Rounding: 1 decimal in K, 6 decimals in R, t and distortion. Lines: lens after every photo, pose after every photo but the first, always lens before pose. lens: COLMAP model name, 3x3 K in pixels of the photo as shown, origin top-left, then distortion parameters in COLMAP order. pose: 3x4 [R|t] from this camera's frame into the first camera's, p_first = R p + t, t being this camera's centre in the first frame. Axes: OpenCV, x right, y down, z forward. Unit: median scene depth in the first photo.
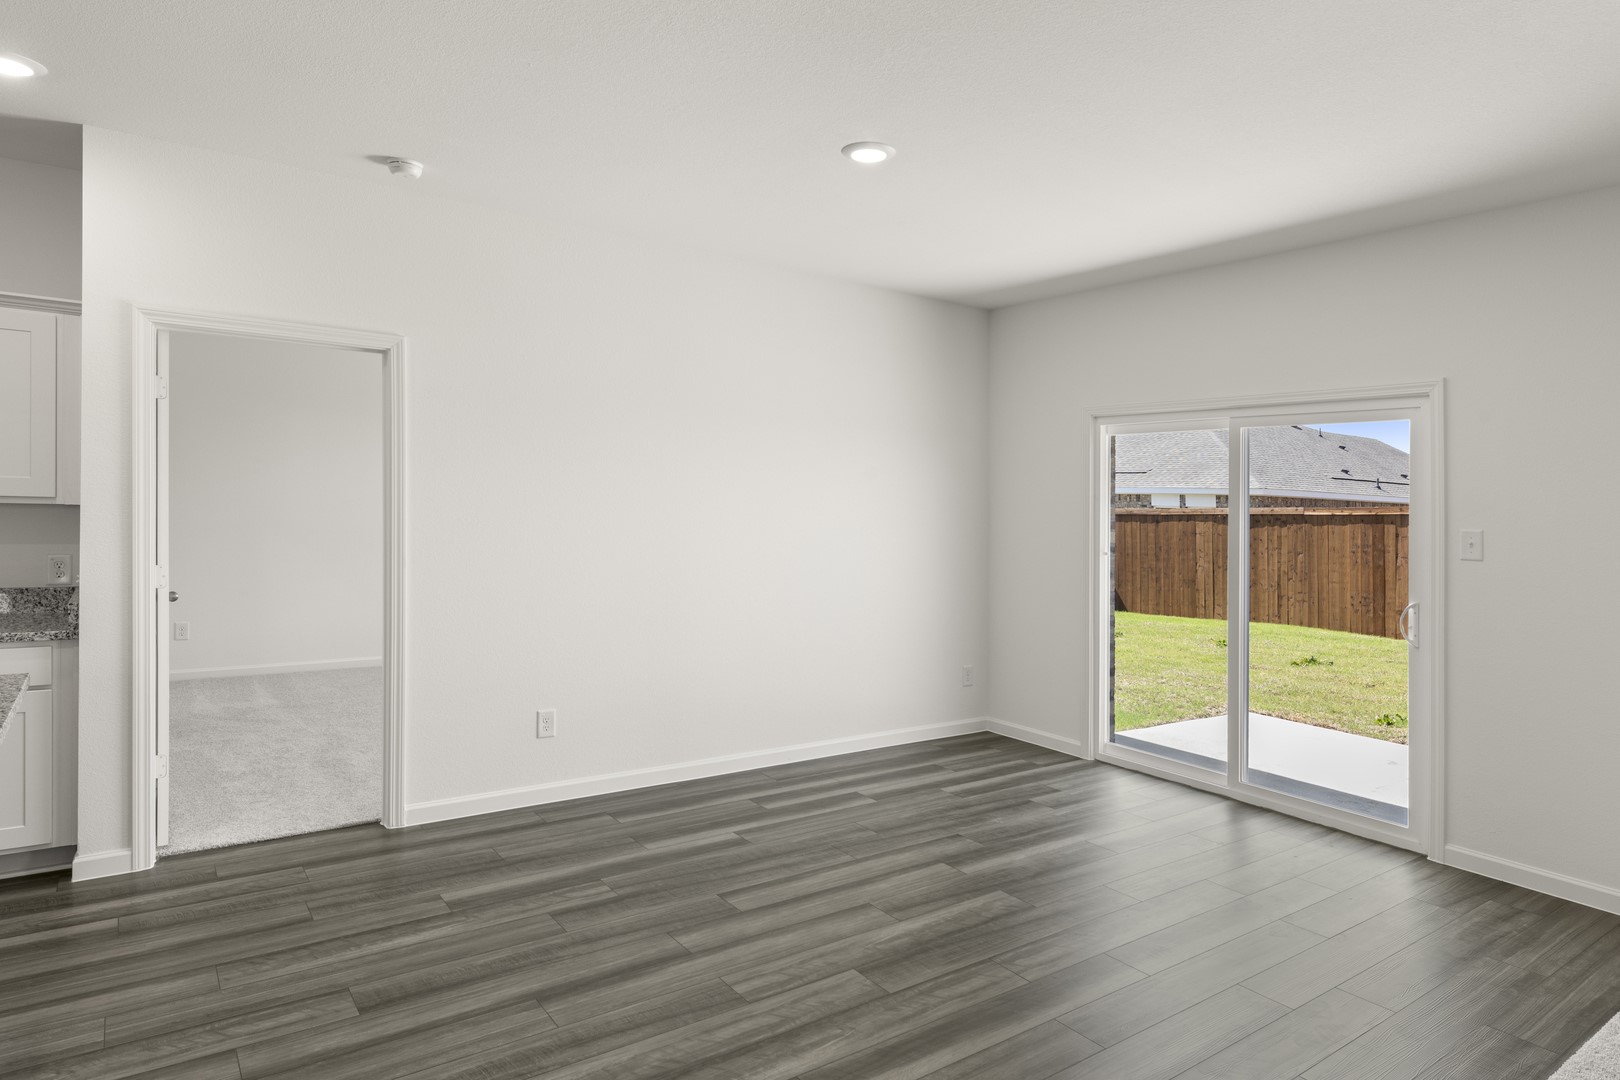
lens RADIAL K [[856.1, 0, 818.8], [0, 856.1, 532.8], [0, 0, 1]] dist [0.005522, -0.006586]
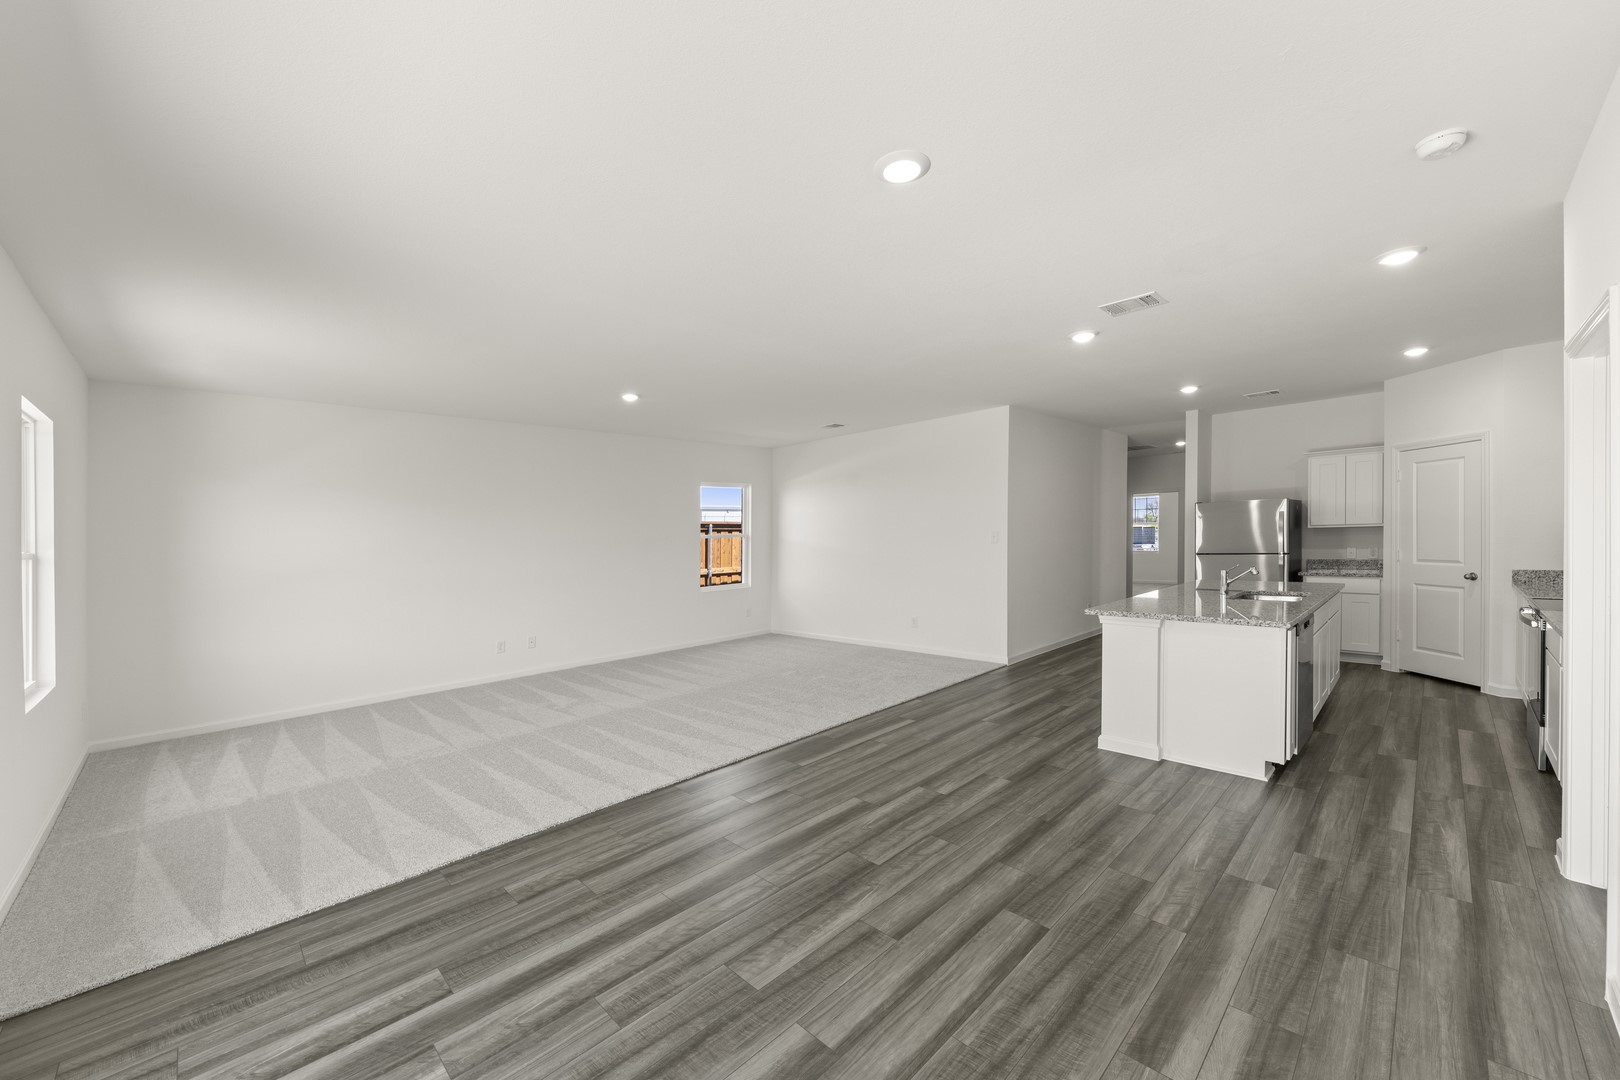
lens RADIAL K [[622.8, 0, 824.3], [0, 622.8, 525.1], [0, 0, 1]] dist [-0.000181, -0.000081]
pose [[-0.979015, -0.004444, -0.203742, 0.276093], [-0.007490, 0.999871, 0.014183, -0.047230], [0.203653, 0.015411, -0.978922, 1.612621]]
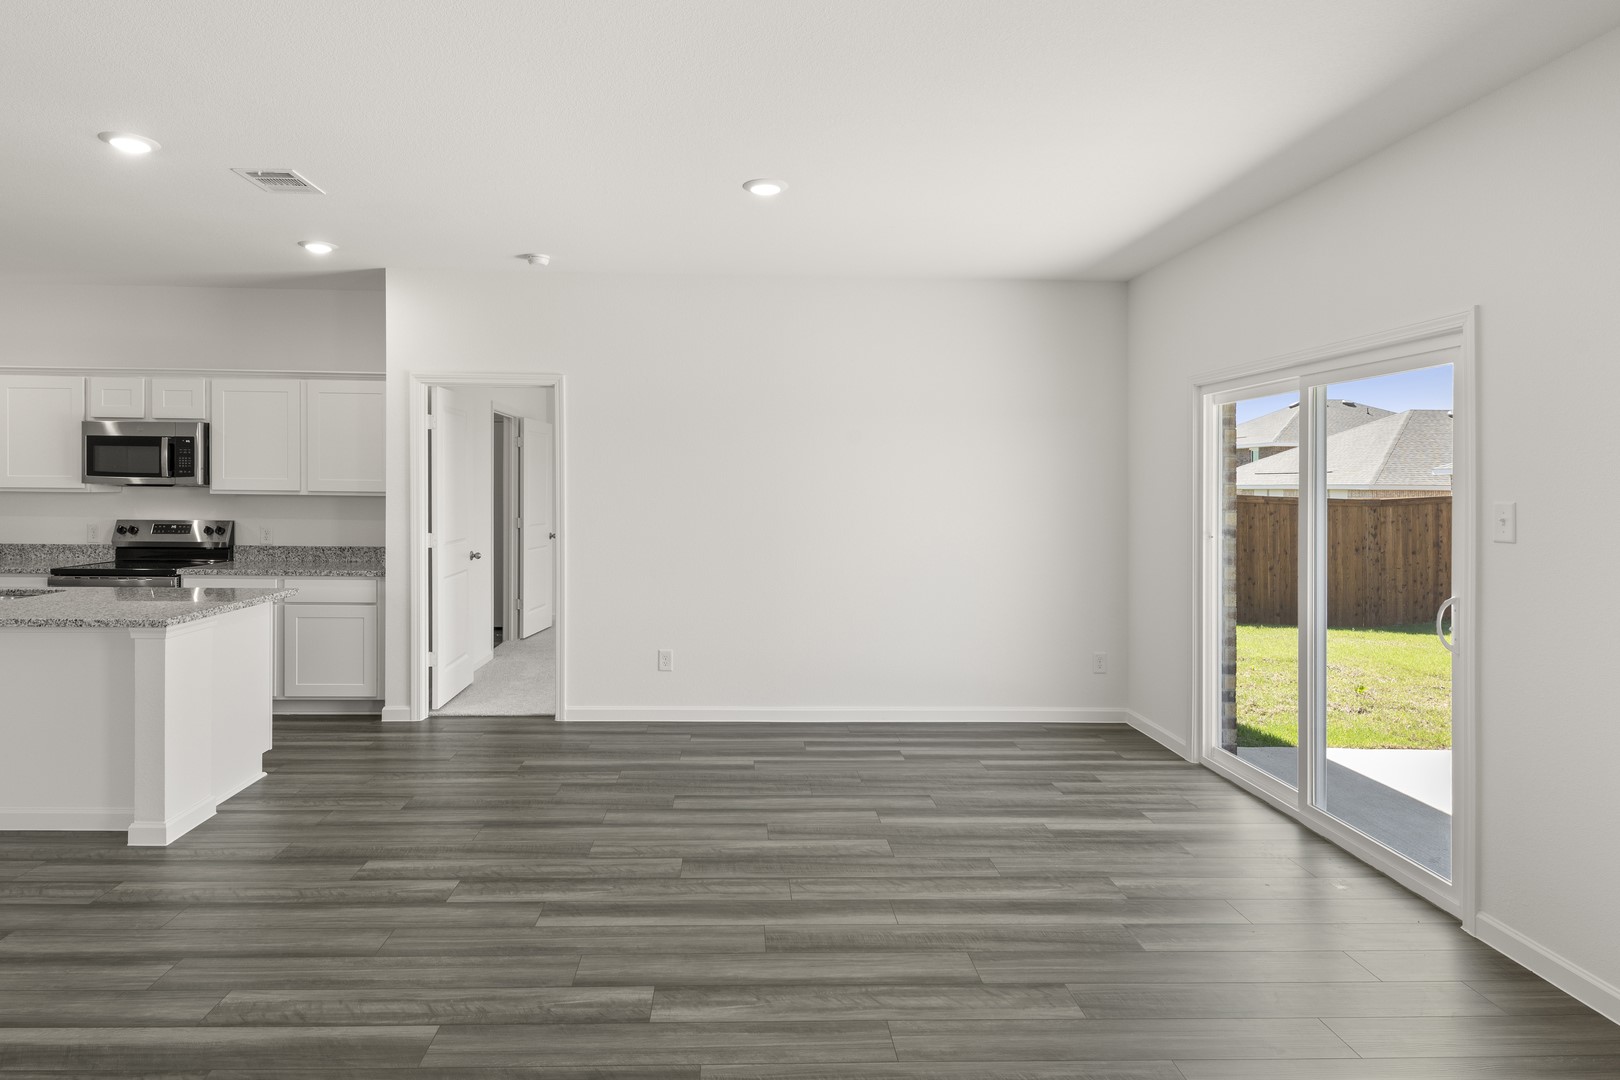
lens RADIAL K [[816.6, 0, 804.8], [0, 816.6, 525.7], [0, 0, 1]] dist [0.001874, -0.000264]
pose [[0.853616, 0.003493, -0.520891, 0.663482], [-0.002534, 0.999994, 0.002555, 0.018928], [0.520897, -0.000861, 0.853619, 0.066331]]
